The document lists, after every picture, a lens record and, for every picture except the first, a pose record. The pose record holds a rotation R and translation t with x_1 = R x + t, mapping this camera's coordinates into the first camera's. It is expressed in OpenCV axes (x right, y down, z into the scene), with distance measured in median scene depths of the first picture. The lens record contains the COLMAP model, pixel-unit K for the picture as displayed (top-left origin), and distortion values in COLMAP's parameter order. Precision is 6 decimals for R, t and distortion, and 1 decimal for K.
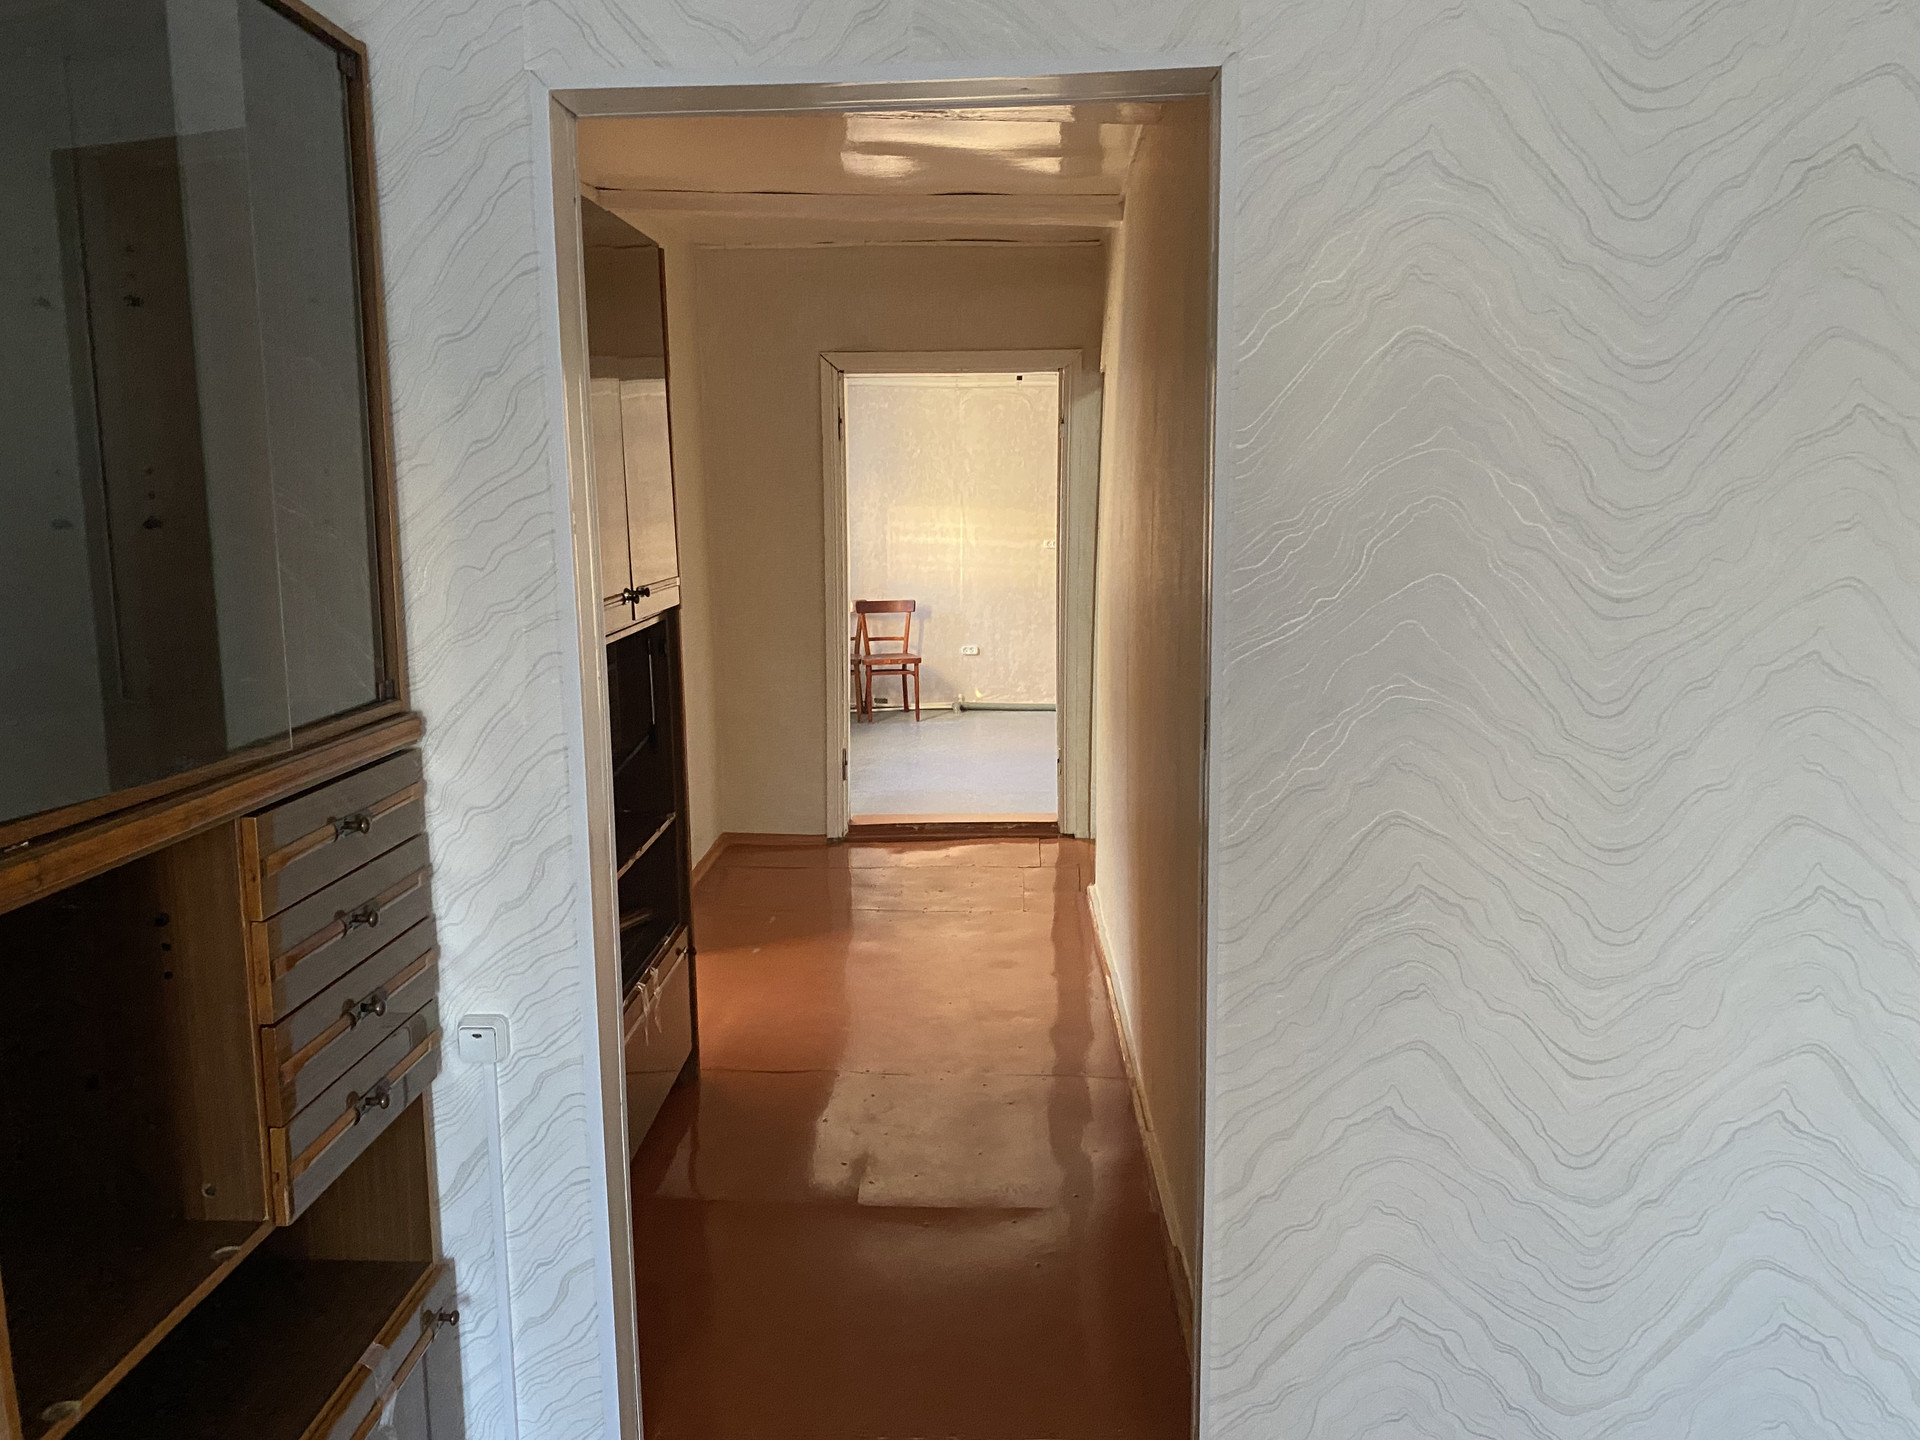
lens RADIAL K [[1495.1, 0, 959.6], [0, 1495.1, 716.9], [0, 0, 1]] dist [0.053990, -0.023971]
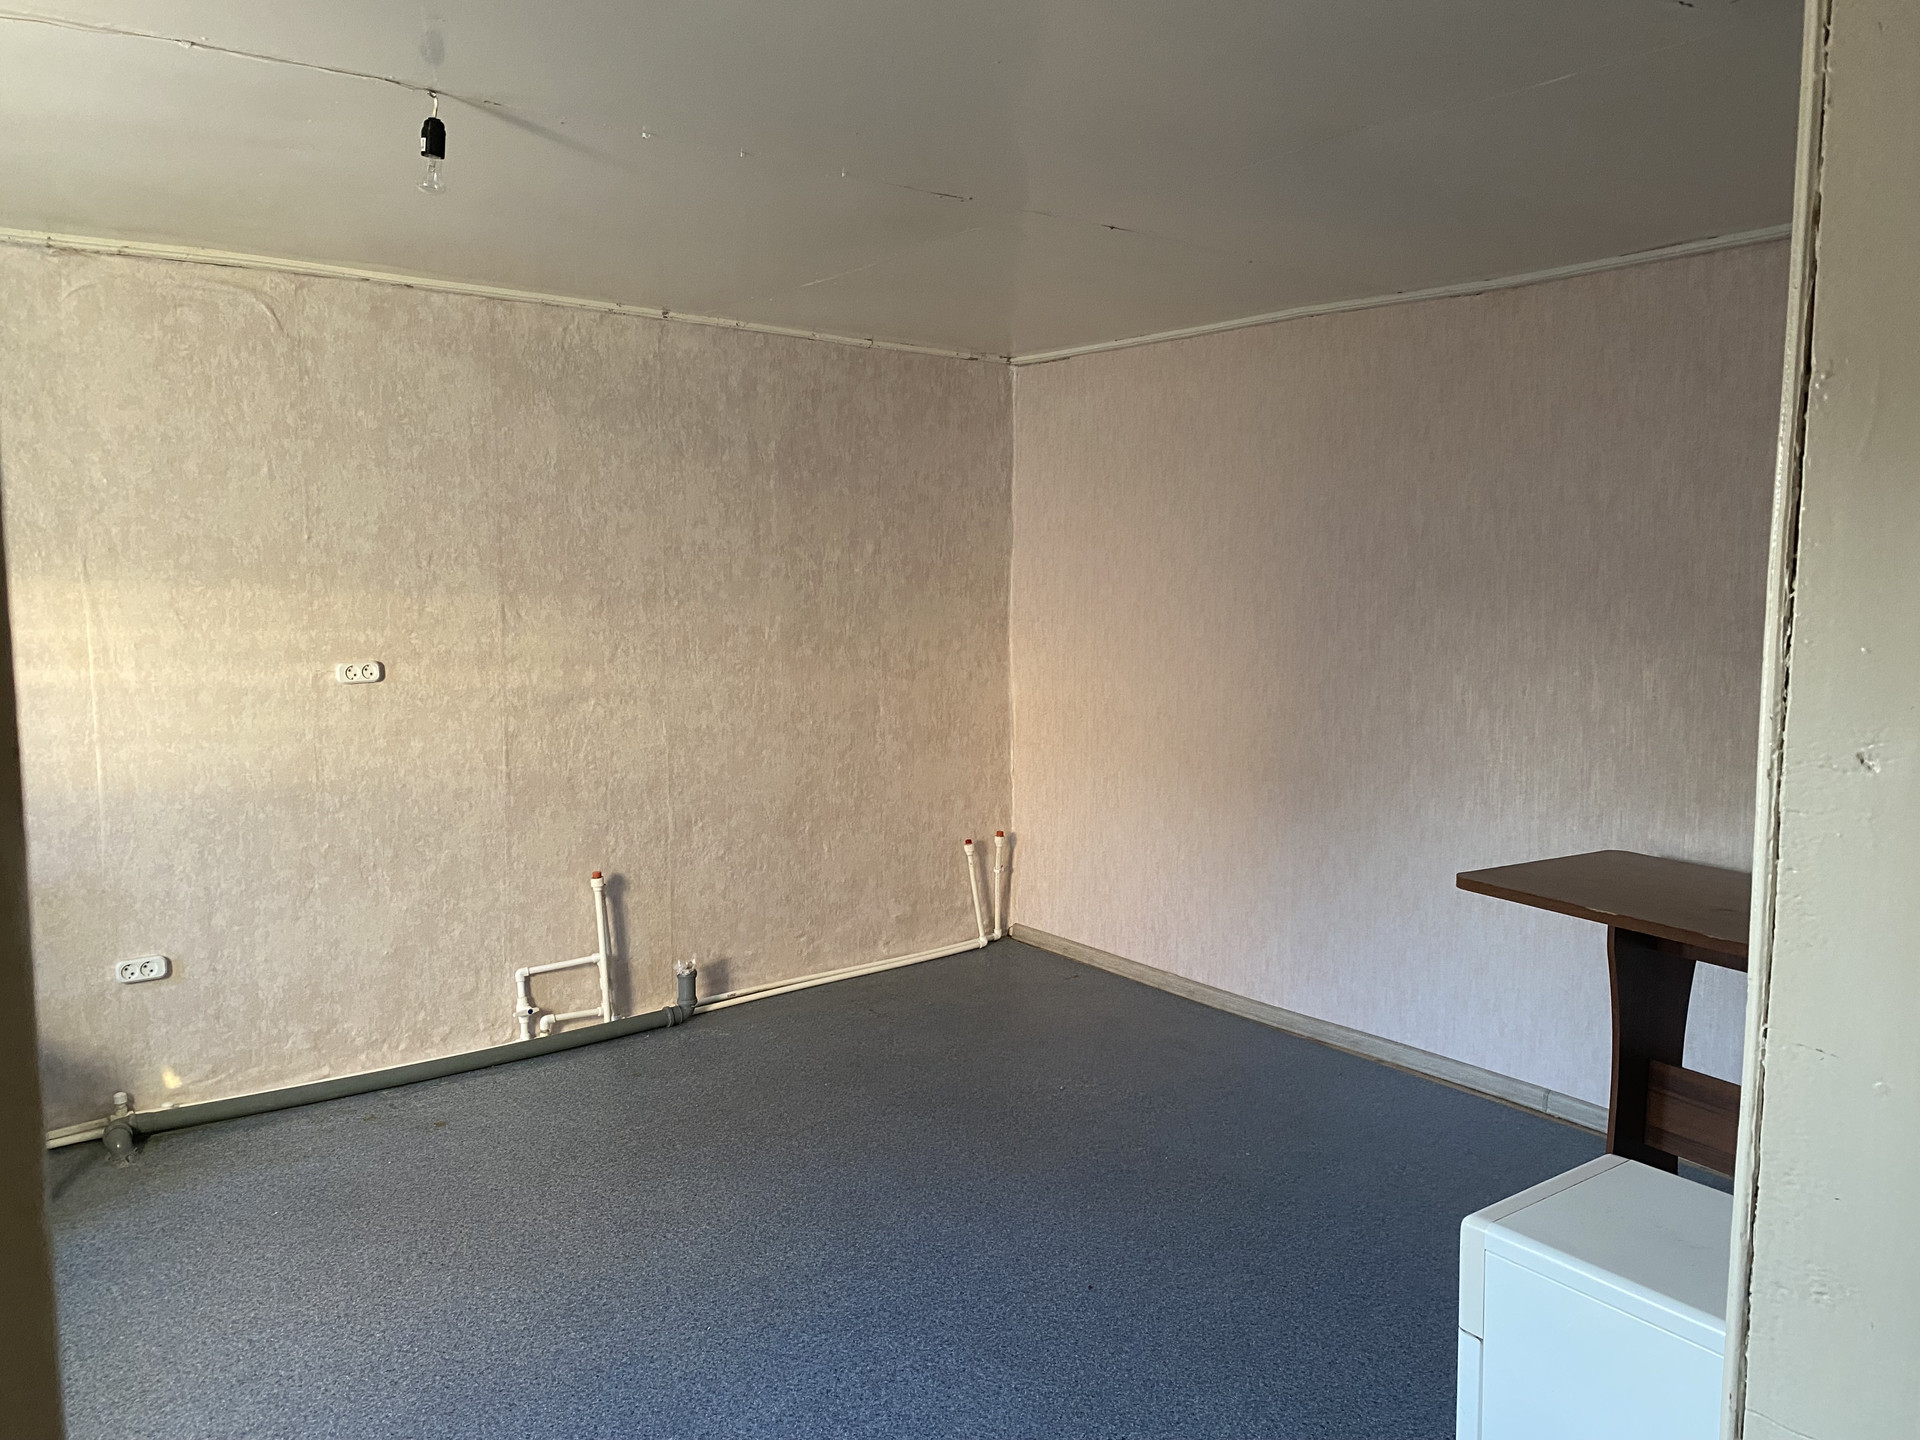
lens RADIAL K [[1495.1, 0, 956.4], [0, 1495.1, 726.2], [0, 0, 1]] dist [0.053990, -0.023971]
pose [[0.783987, -0.066915, 0.617160, -0.062237], [0.087698, 0.996141, -0.003400, -0.085339], [-0.614551, 0.056789, 0.786830, 0.581178]]
